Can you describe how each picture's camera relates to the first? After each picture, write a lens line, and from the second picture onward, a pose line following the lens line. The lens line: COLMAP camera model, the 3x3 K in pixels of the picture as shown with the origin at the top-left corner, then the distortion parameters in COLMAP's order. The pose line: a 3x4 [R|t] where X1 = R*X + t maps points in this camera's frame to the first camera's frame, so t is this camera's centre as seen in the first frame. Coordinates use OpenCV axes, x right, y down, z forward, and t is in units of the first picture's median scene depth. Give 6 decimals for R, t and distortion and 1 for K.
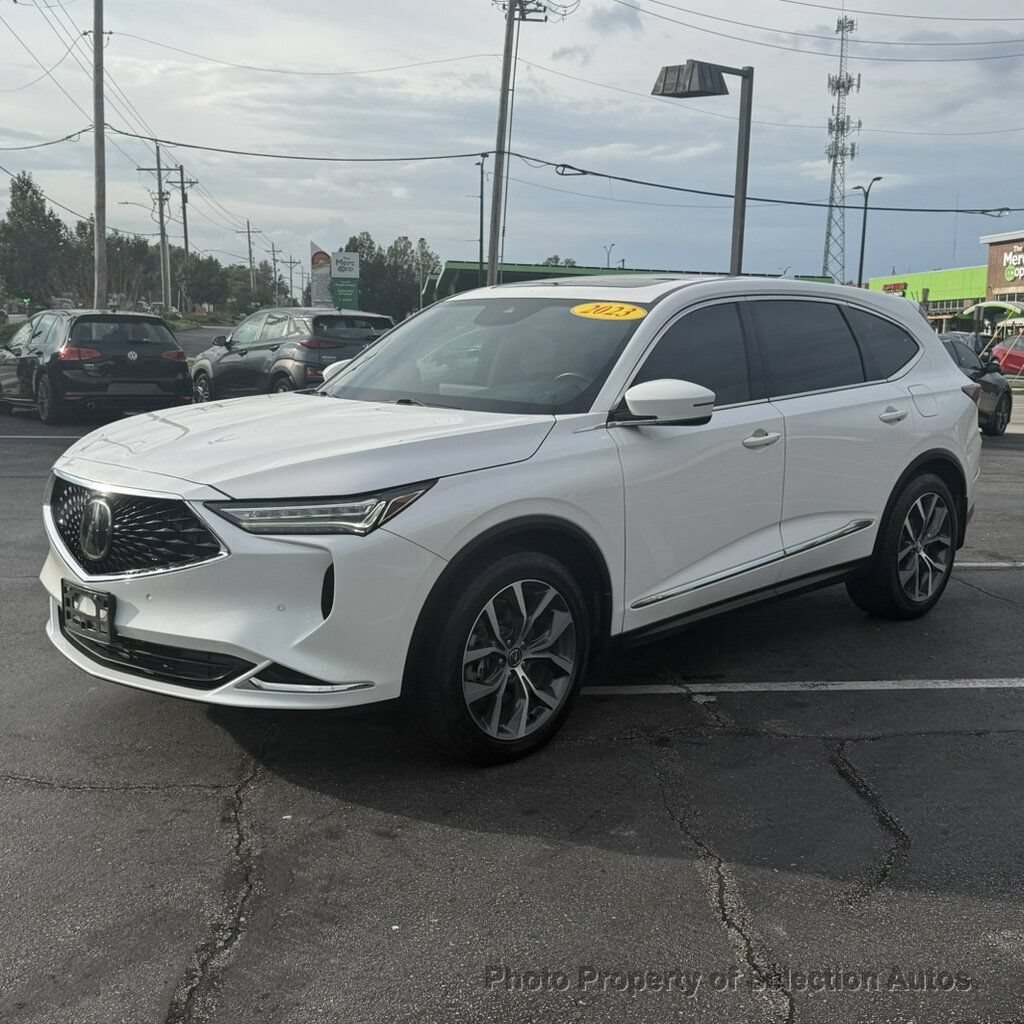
lens RADIAL K [[1229.2, 0, 517.5], [0, 1229.2, 510.1], [0, 0, 1]] dist [0.085133, 0.000000]
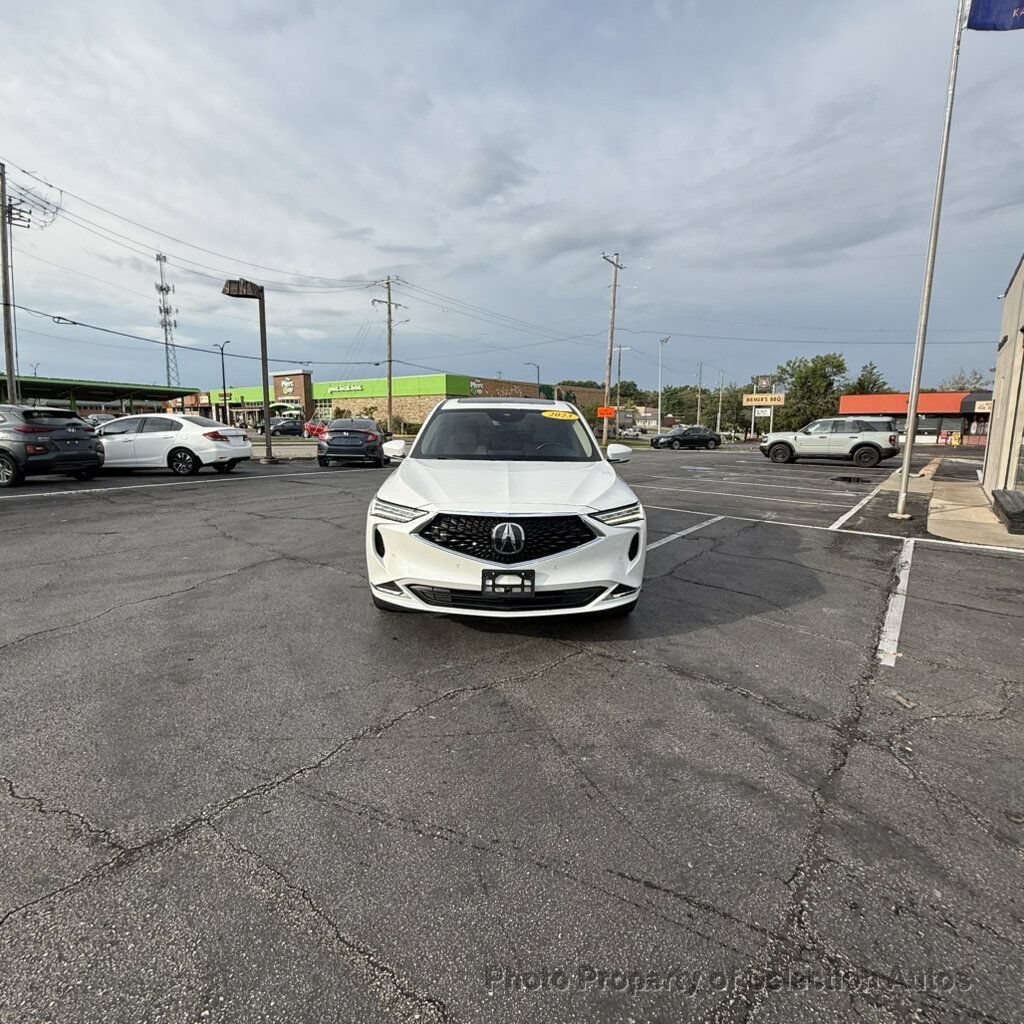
lens RADIAL K [[566.8, 0, 509.2], [0, 566.8, 504.5], [0, 0, 1]] dist [-0.001261, -0.000219]
pose [[0.696650, -0.114925, 0.708146, -0.750948], [0.105758, 0.992753, 0.057073, -0.066825], [-0.709573, 0.035133, 0.703755, 0.328433]]
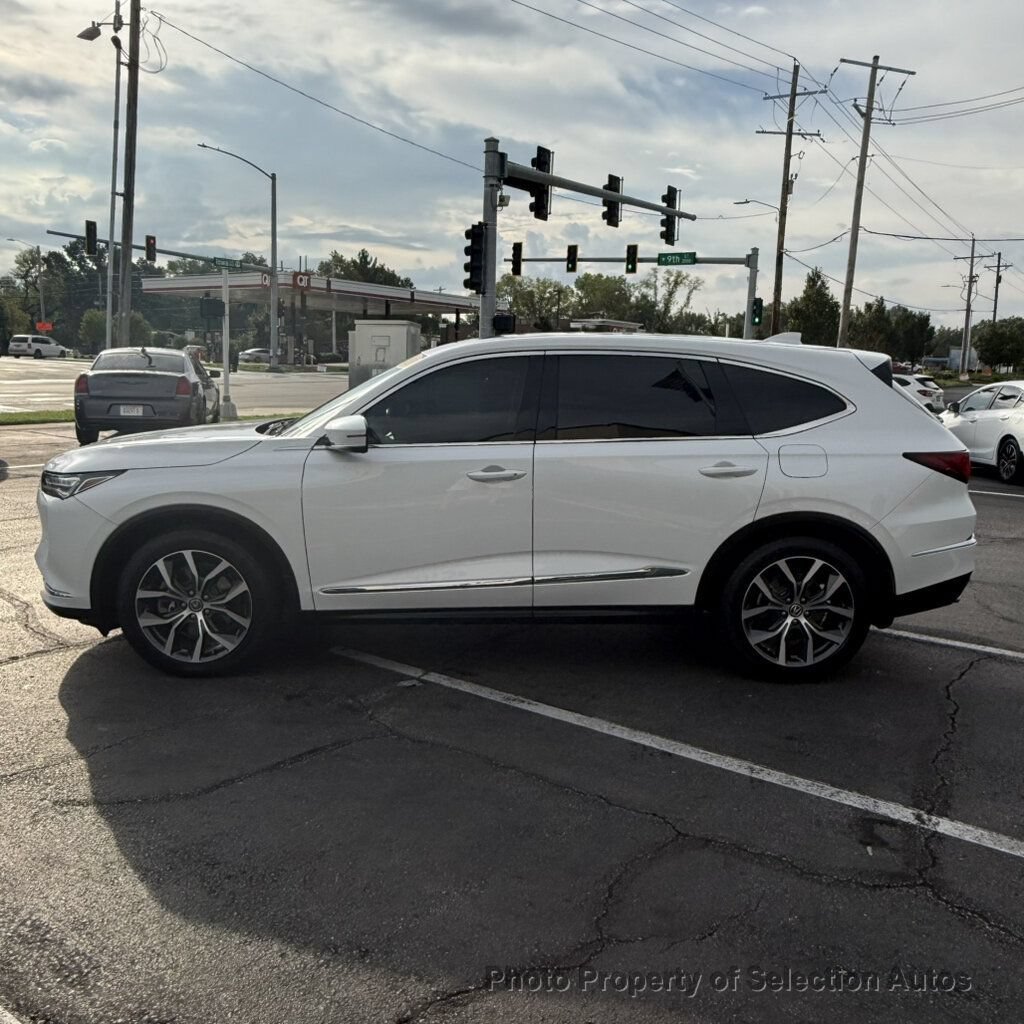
lens RADIAL K [[954.3, 0, 518.6], [0, 954.3, 507.4], [0, 0, 1]] dist [0.000163, 0.000000]
pose [[0.719592, 0.111382, -0.685406, 0.822807], [-0.123201, 0.991871, 0.031838, -0.058296], [0.683380, 0.061533, 0.727465, 0.375130]]
